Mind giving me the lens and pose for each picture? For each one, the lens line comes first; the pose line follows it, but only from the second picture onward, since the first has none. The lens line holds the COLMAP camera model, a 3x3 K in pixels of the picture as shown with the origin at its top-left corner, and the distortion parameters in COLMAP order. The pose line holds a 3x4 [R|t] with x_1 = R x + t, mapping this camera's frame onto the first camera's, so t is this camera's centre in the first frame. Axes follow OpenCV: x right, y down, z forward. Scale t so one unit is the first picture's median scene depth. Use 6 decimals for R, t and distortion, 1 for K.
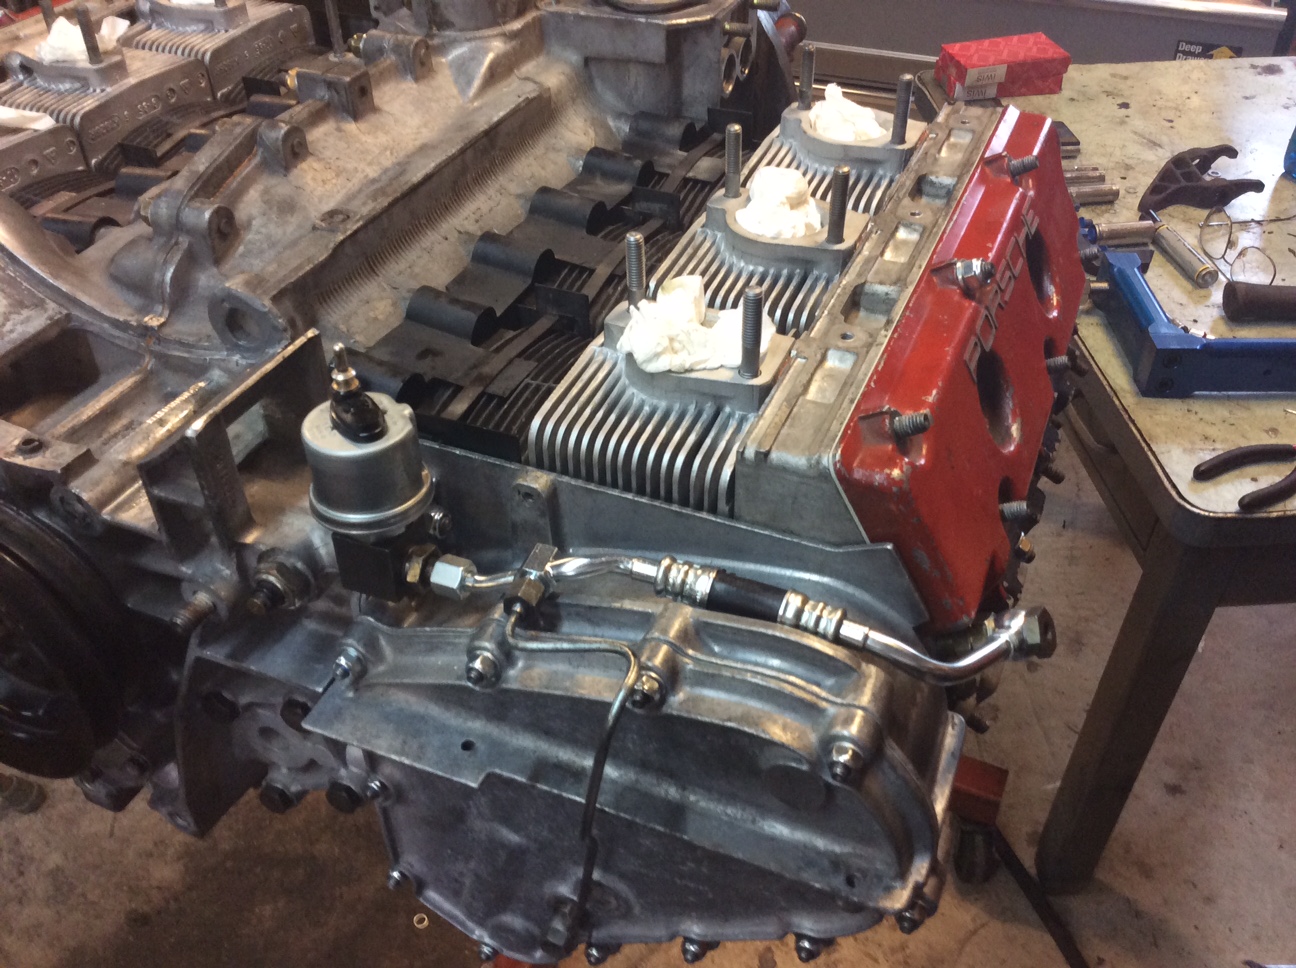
lens RADIAL K [[1193.7, 0, 648.0], [0, 1193.7, 484.0], [0, 0, 1]] dist [0.066861, -0.148522]
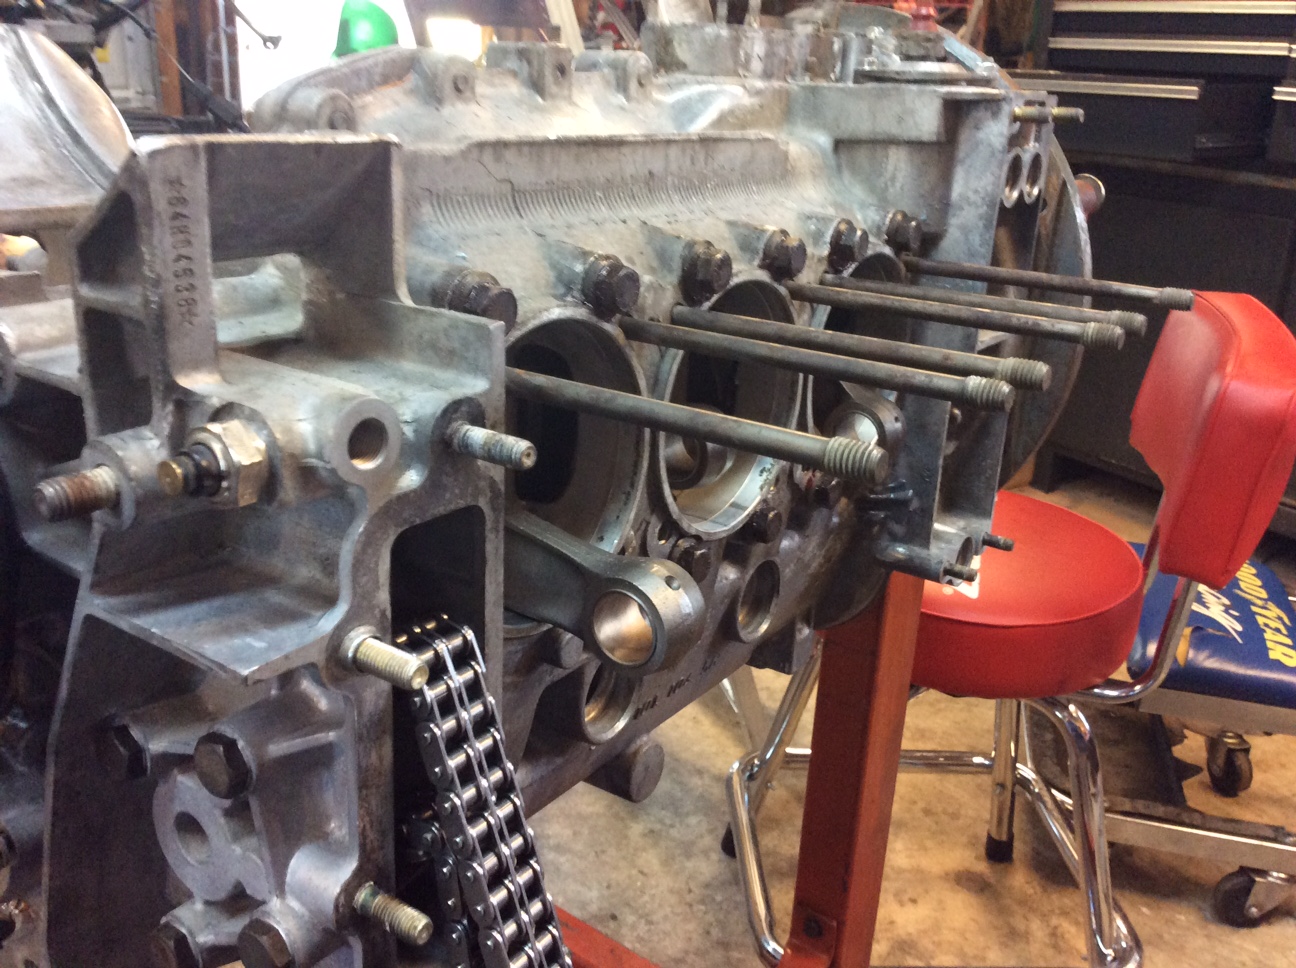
lens RADIAL K [[1193.7, 0, 648.0], [0, 1193.7, 484.0], [0, 0, 1]] dist [0.066861, -0.148522]
pose [[0.975028, 0.124728, -0.183748, 0.002666], [-0.180770, 0.926366, -0.330406, 0.179810], [0.129007, 0.355371, 0.925780, 0.351704]]
